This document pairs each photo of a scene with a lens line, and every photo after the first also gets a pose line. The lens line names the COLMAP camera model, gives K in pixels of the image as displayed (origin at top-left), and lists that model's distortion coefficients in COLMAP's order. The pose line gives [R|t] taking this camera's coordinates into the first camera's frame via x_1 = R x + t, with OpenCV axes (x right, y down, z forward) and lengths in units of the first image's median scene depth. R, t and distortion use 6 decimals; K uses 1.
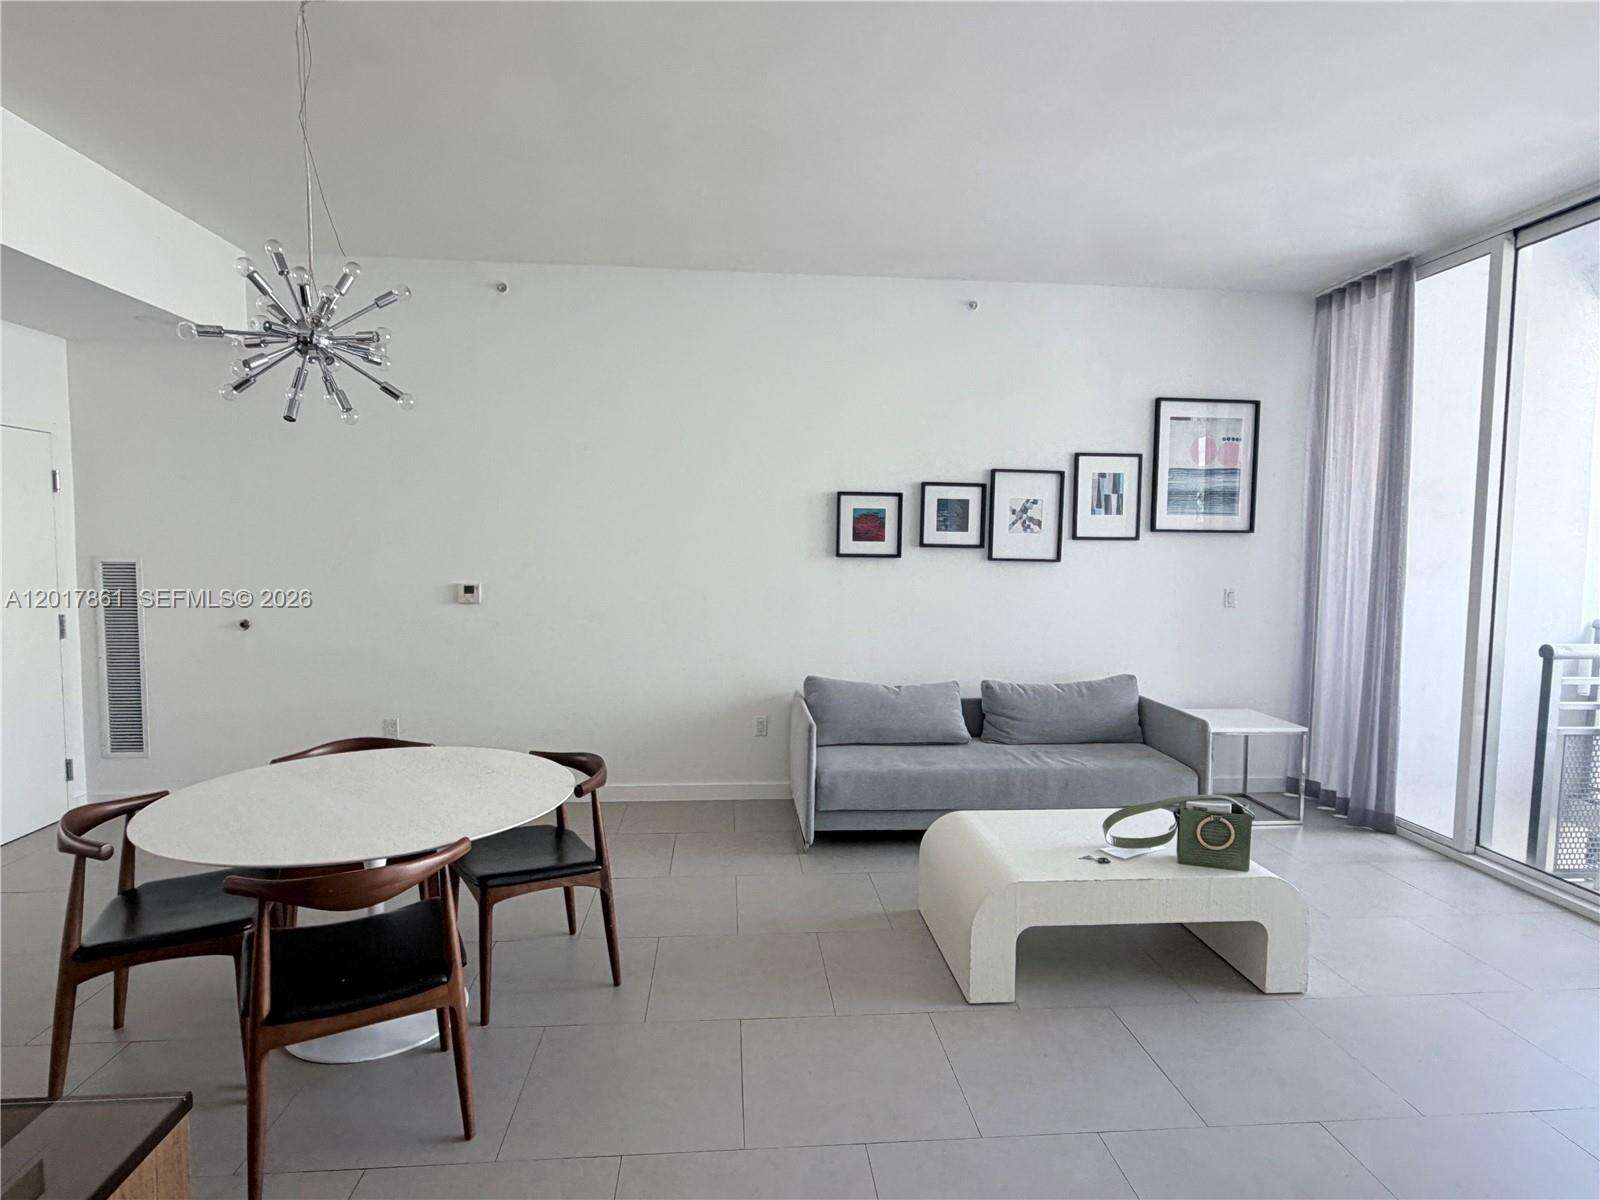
lens RADIAL K [[893.9, 0, 803.2], [0, 893.9, 597.7], [0, 0, 1]] dist [0.002183, 0.002526]
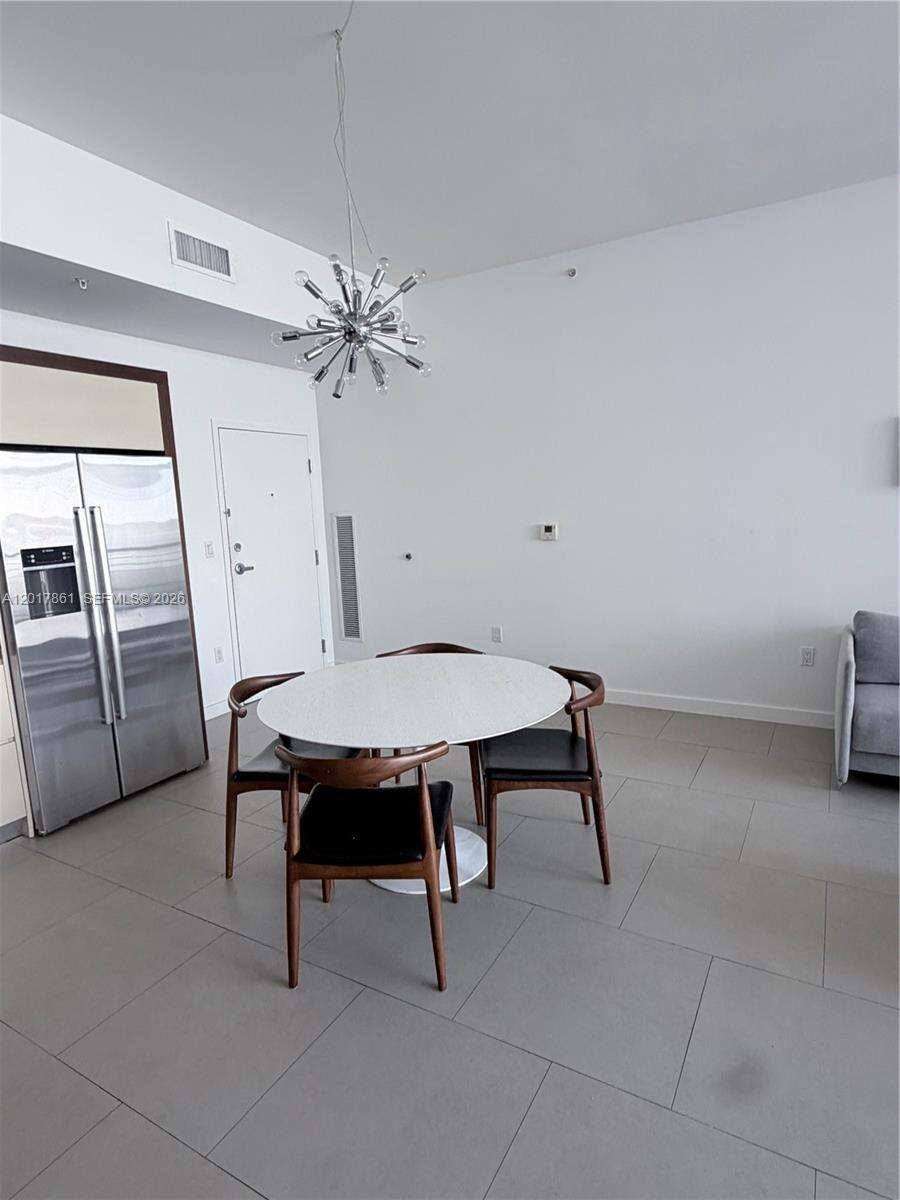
lens RADIAL K [[670.4, 0, 449.6], [0, 670.4, 601.1], [0, 0, 1]] dist [0.002183, 0.002526]
pose [[0.819657, 0.039554, -0.571488, 0.088258], [0.016150, 0.995621, 0.092072, 0.004482], [0.572628, -0.084696, 0.815429, 0.224231]]
